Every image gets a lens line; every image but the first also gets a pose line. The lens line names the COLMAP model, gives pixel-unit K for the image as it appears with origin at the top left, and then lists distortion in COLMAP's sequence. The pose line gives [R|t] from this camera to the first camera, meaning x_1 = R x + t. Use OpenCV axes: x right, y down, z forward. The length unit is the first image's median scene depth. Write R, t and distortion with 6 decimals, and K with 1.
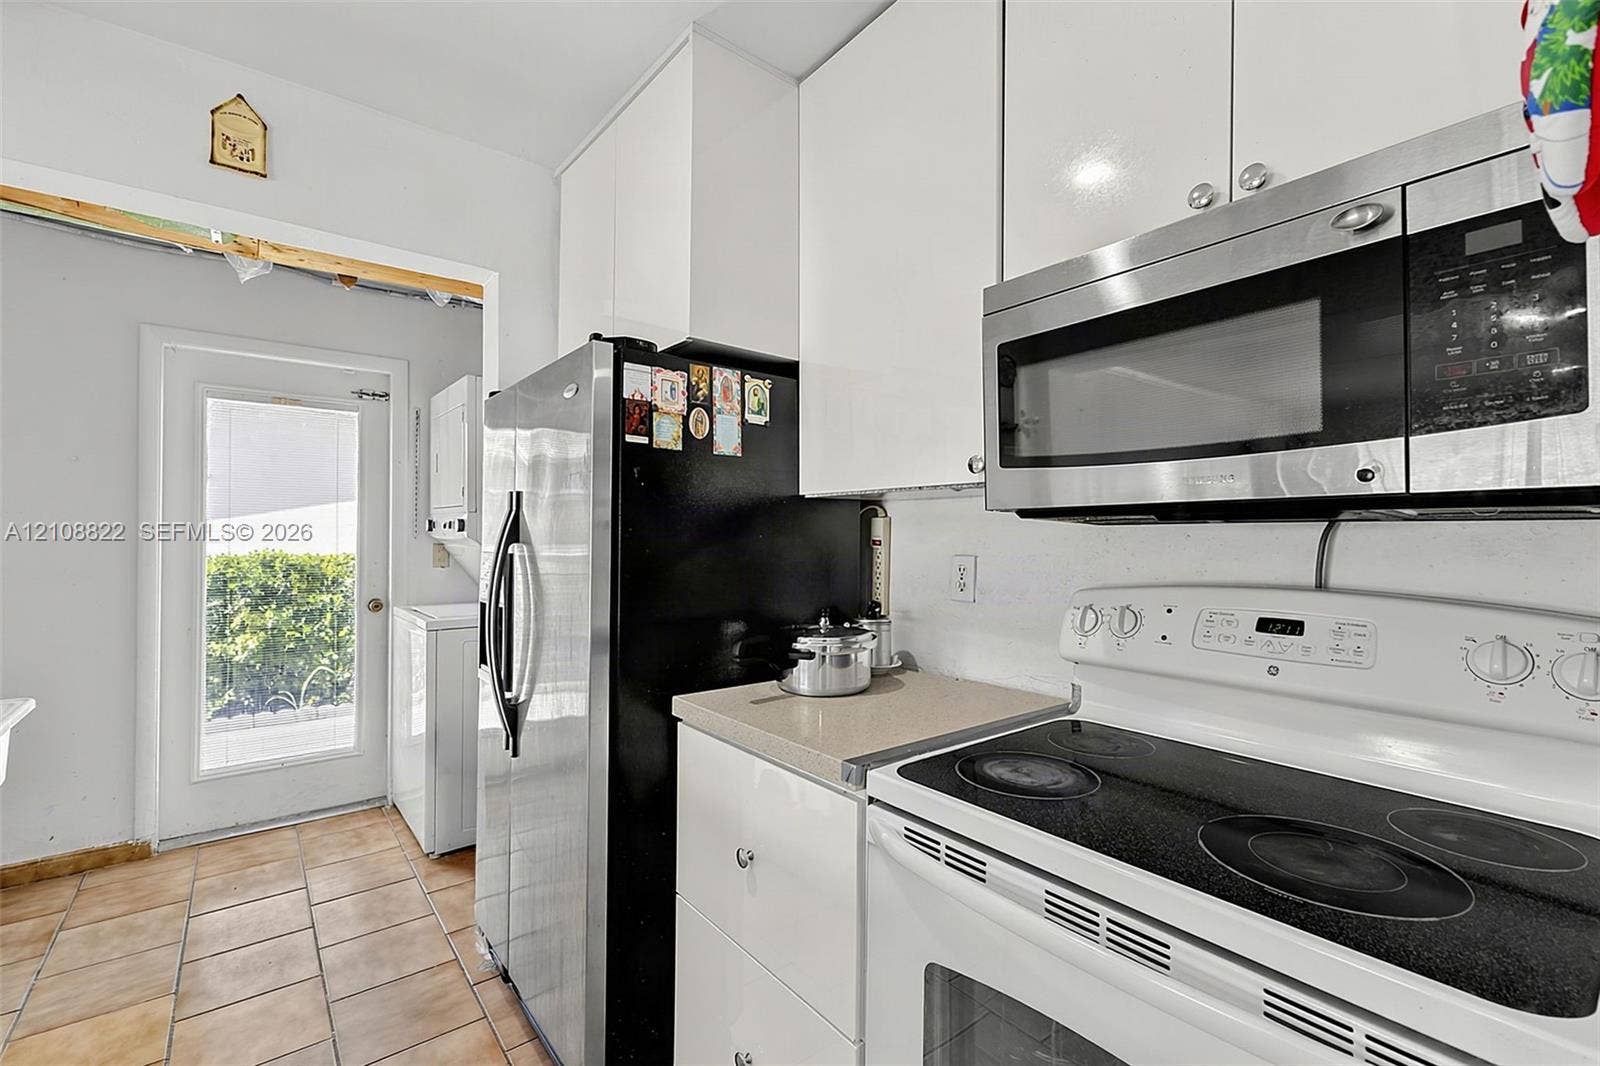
lens RADIAL K [[695.3, 0, 795.7], [0, 695.3, 529.6], [0, 0, 1]] dist [0.012314, -0.002843]
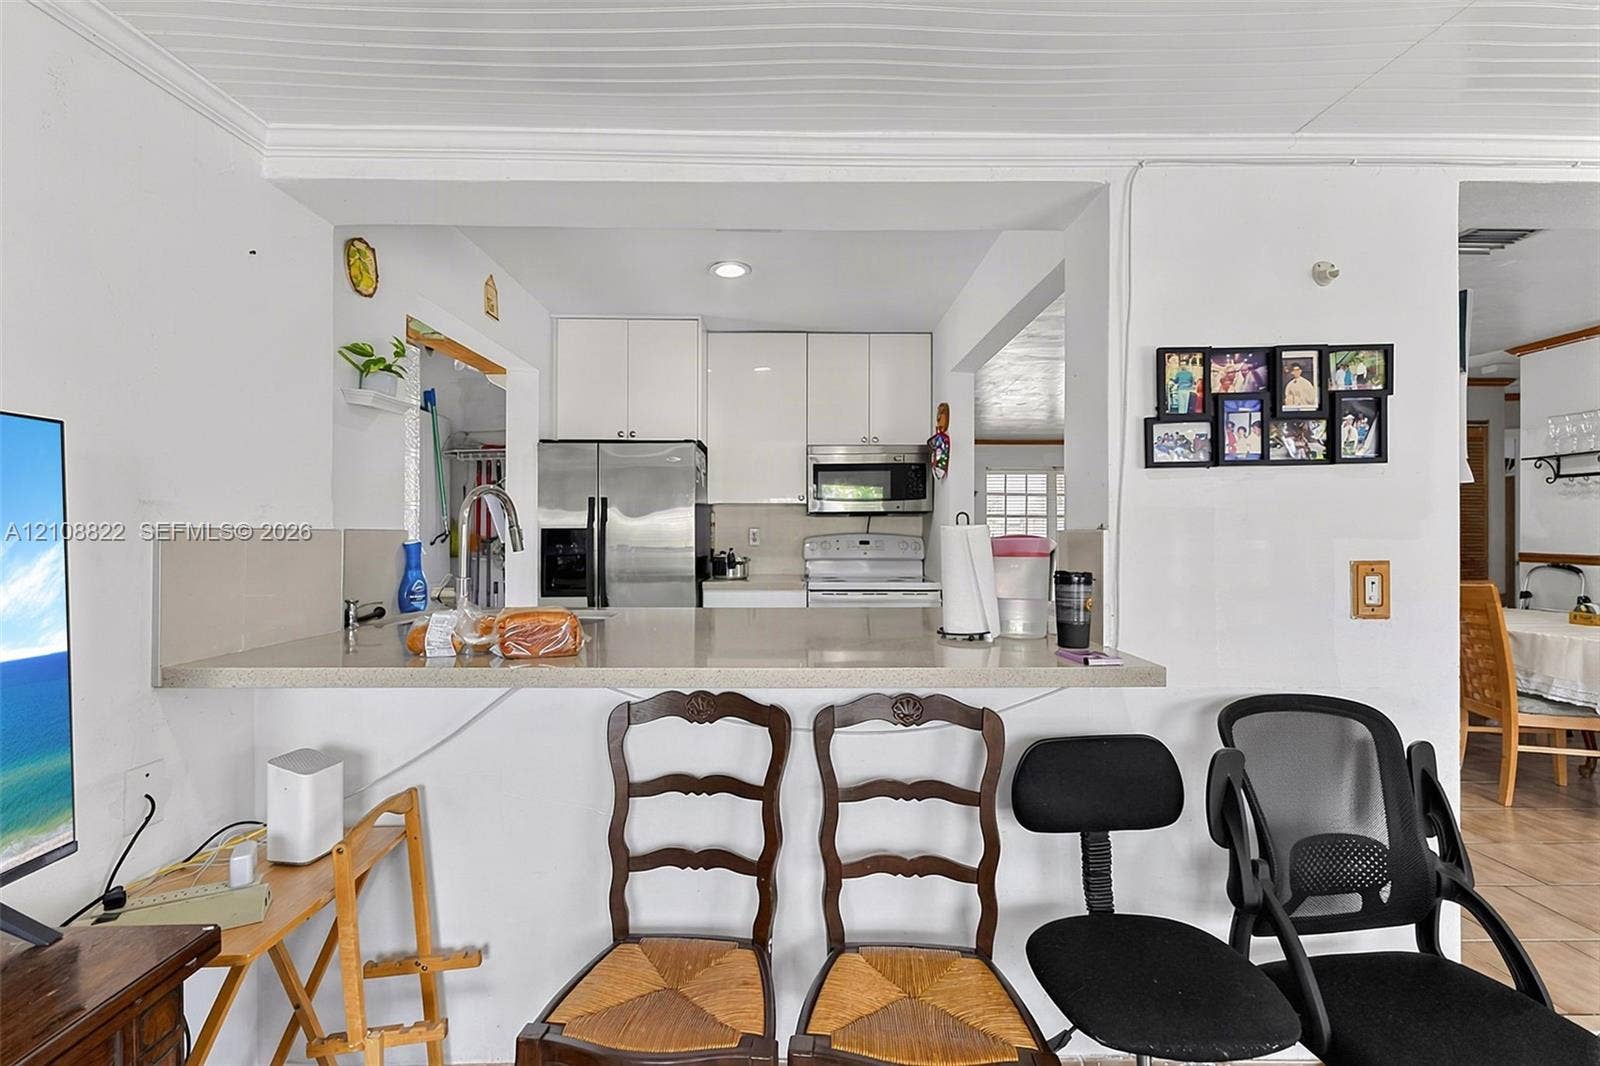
lens RADIAL K [[695.3, 0, 803.9], [0, 695.3, 529.8], [0, 0, 1]] dist [0.012314, -0.002843]
pose [[0.612253, -0.001047, 0.790661, -1.763245], [-0.002484, 0.999992, 0.003249, 0.034909], [-0.790658, -0.003953, 0.612245, -0.770120]]
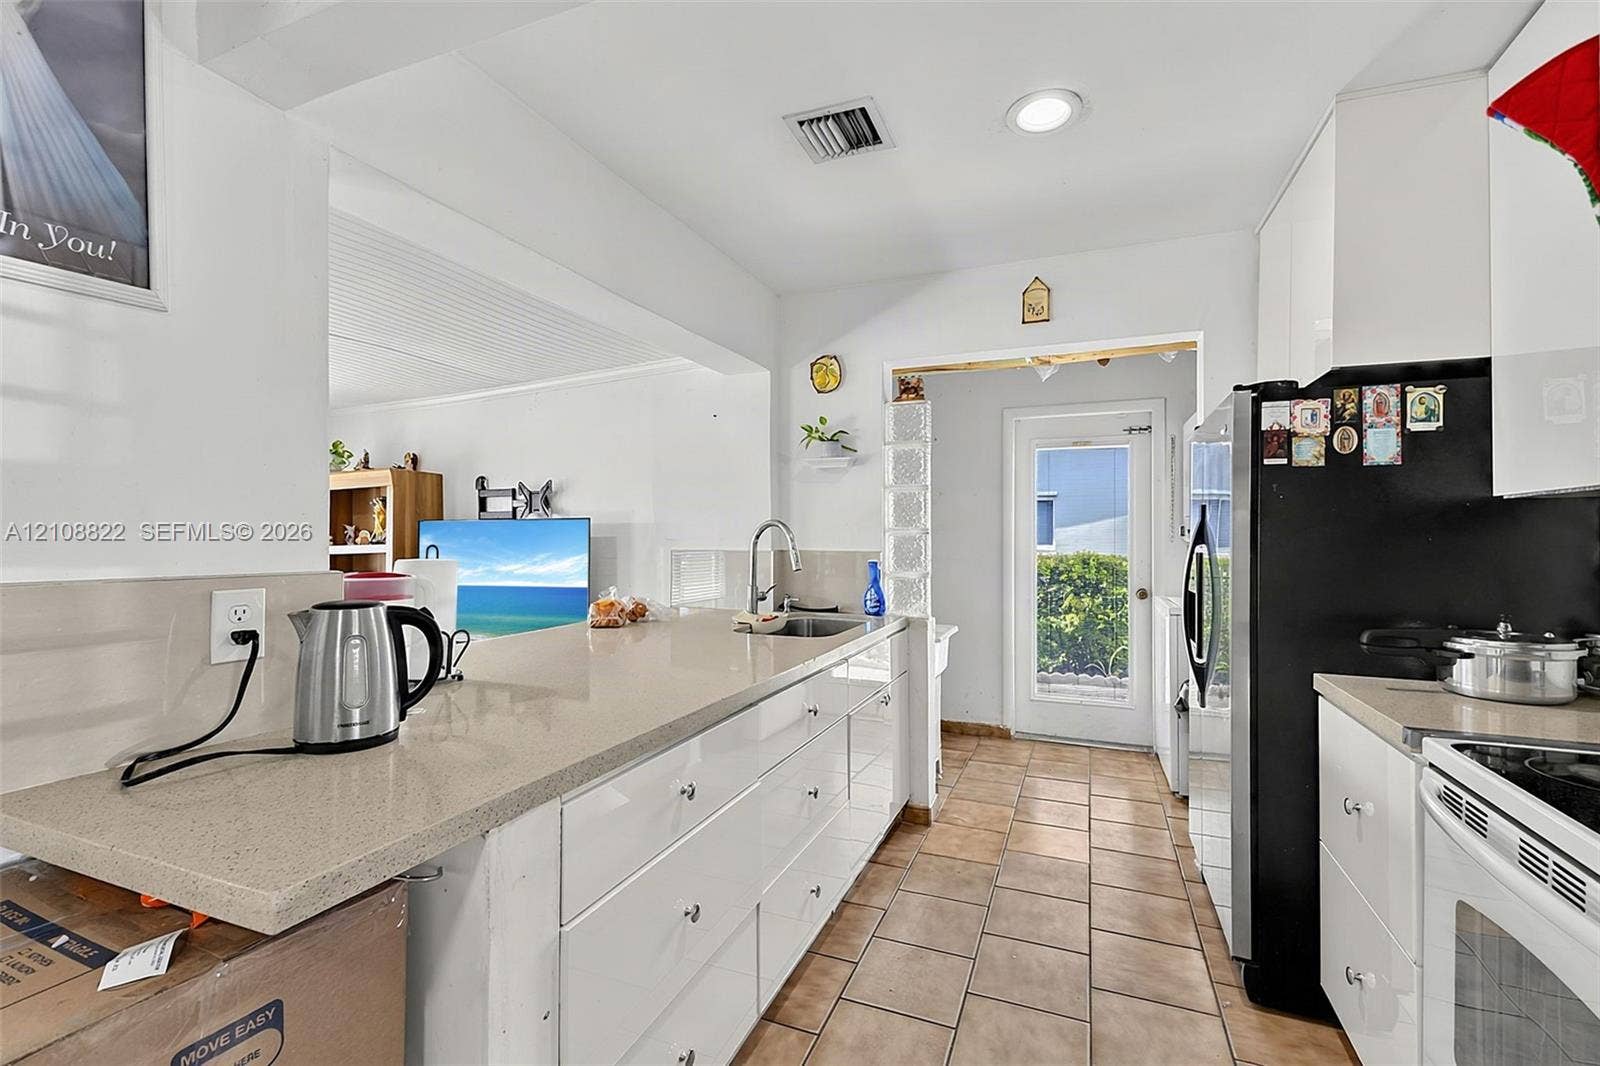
lens RADIAL K [[695.3, 0, 799.2], [0, 695.3, 535.5], [0, 0, 1]] dist [0.012314, -0.002843]
pose [[0.483397, -0.004513, -0.875390, 0.402447], [0.005272, 0.999984, -0.002244, 0.001398], [0.875385, -0.003530, 0.483413, -0.315272]]
